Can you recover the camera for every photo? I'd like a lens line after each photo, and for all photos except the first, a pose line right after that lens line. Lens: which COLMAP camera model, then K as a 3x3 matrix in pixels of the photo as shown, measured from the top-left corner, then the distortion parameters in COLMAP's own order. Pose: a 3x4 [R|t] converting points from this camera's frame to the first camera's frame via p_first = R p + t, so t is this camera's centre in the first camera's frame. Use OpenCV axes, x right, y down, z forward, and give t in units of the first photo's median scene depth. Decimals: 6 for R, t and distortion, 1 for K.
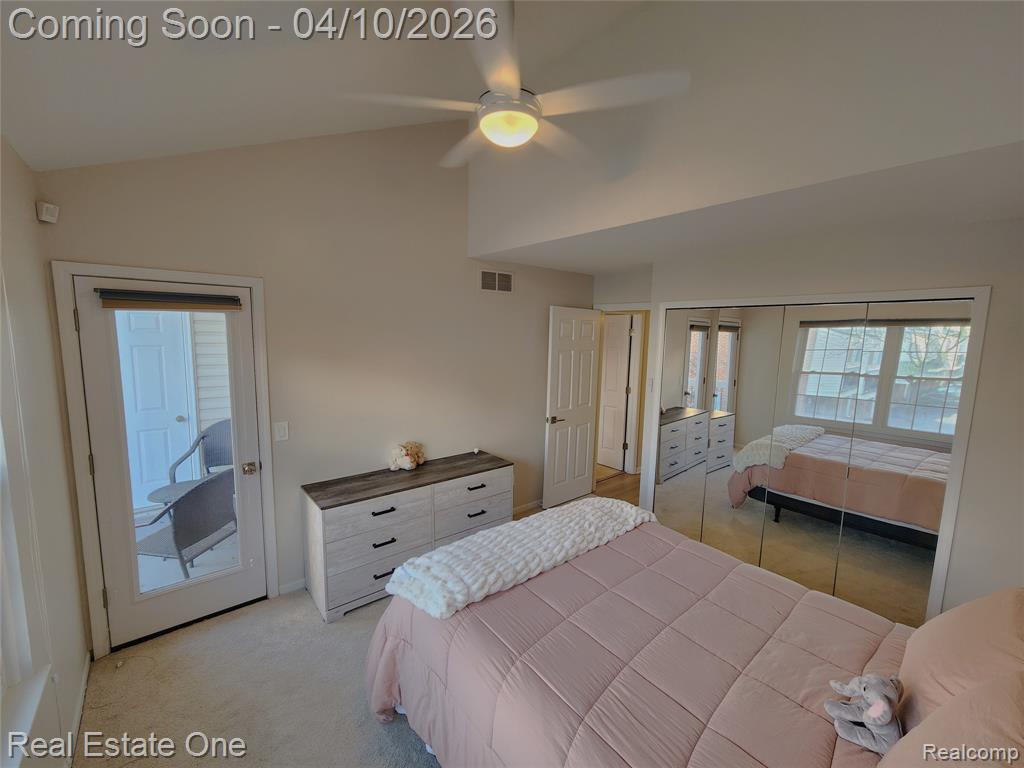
lens RADIAL K [[420.5, 0, 512.0], [0, 420.5, 384.0], [0, 0, 1]] dist [-0.000220, -0.000017]
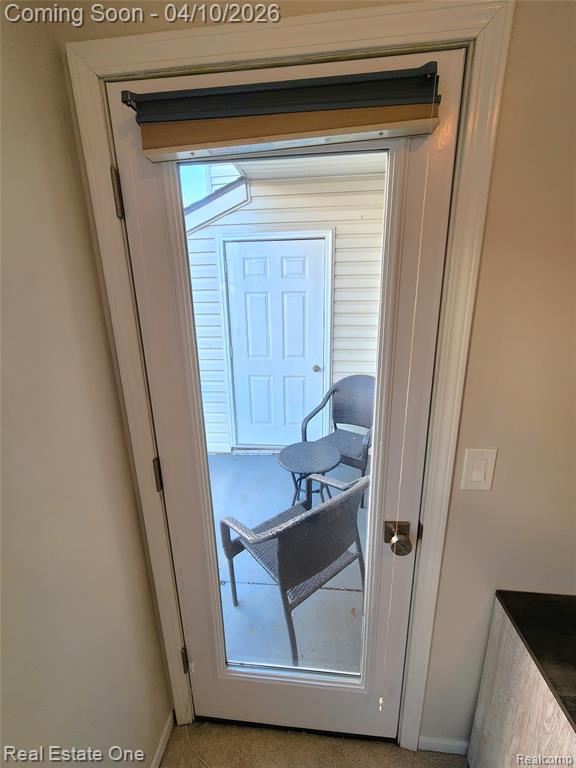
lens RADIAL K [[315.4, 0, 290.0], [0, 315.4, 380.1], [0, 0, 1]] dist [-0.000220, -0.000017]
pose [[0.698129, 0.152629, -0.699514, -0.461864], [-0.051690, 0.985208, 0.163378, -0.010822], [0.714104, -0.077901, 0.695692, 0.649689]]
